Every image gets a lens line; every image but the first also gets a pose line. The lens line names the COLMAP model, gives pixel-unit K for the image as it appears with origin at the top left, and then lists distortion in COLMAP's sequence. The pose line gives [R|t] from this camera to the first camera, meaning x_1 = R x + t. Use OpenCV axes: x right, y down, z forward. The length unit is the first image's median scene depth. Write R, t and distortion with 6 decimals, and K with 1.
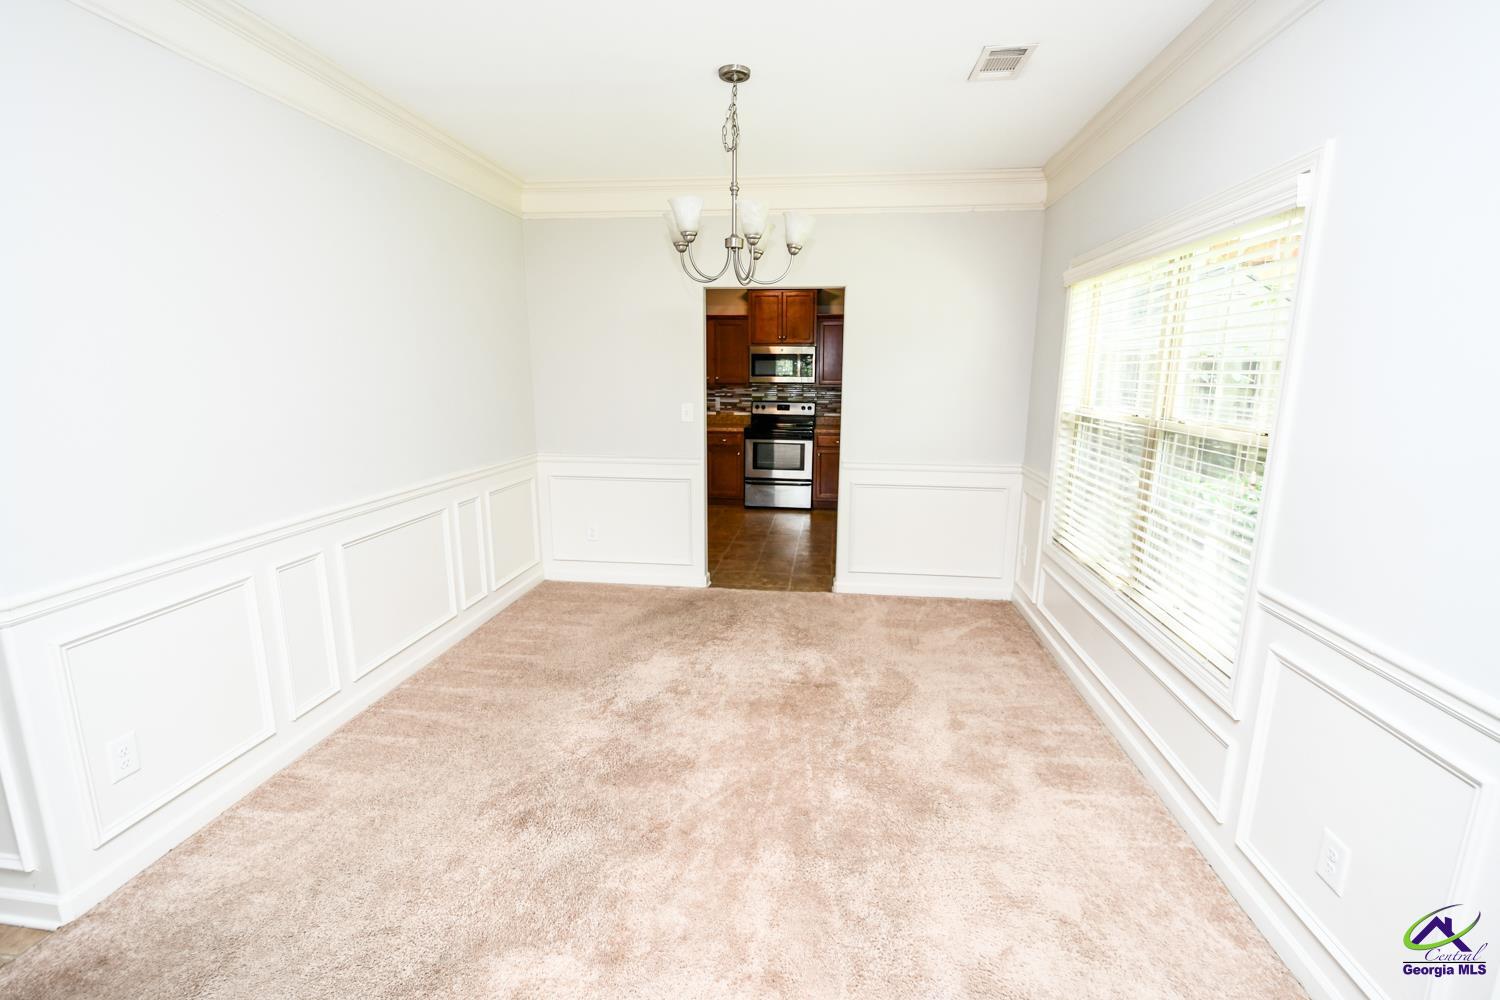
lens RADIAL K [[660.3, 0, 750.6], [0, 660.3, 501.3], [0, 0, 1]] dist [-0.001415, -0.001097]
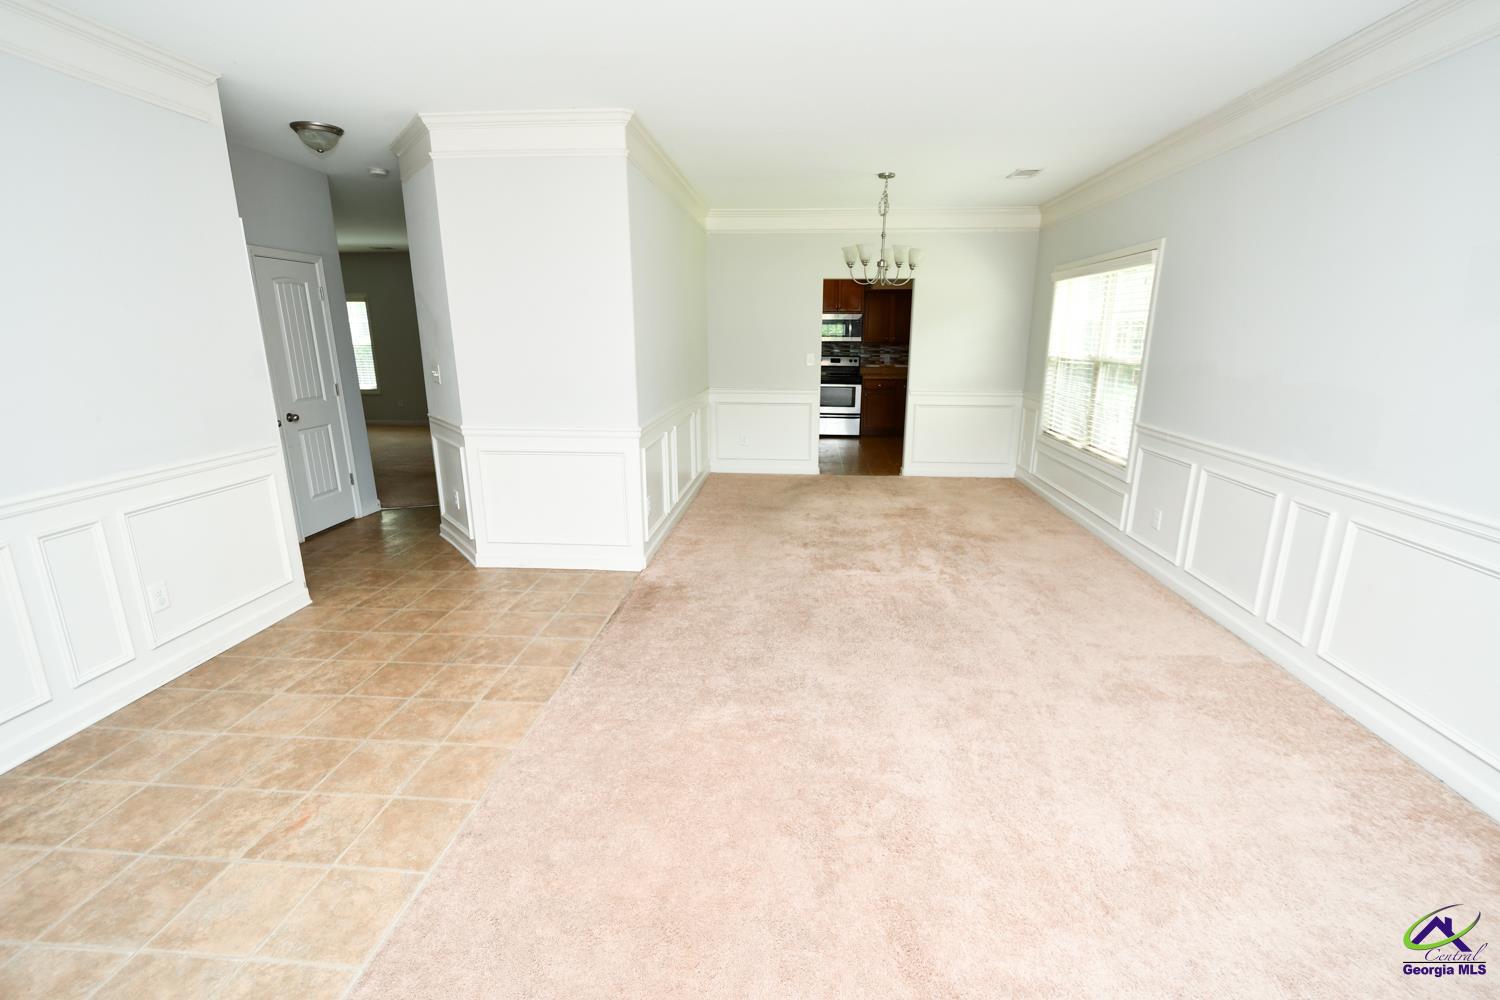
lens RADIAL K [[660.3, 0, 747.4], [0, 660.3, 502.4], [0, 0, 1]] dist [-0.001415, -0.001097]
pose [[0.999279, -0.014633, 0.035038, -0.363812], [0.012642, 0.998330, 0.056362, 0.133167], [-0.035805, -0.055878, 0.997795, -0.677309]]
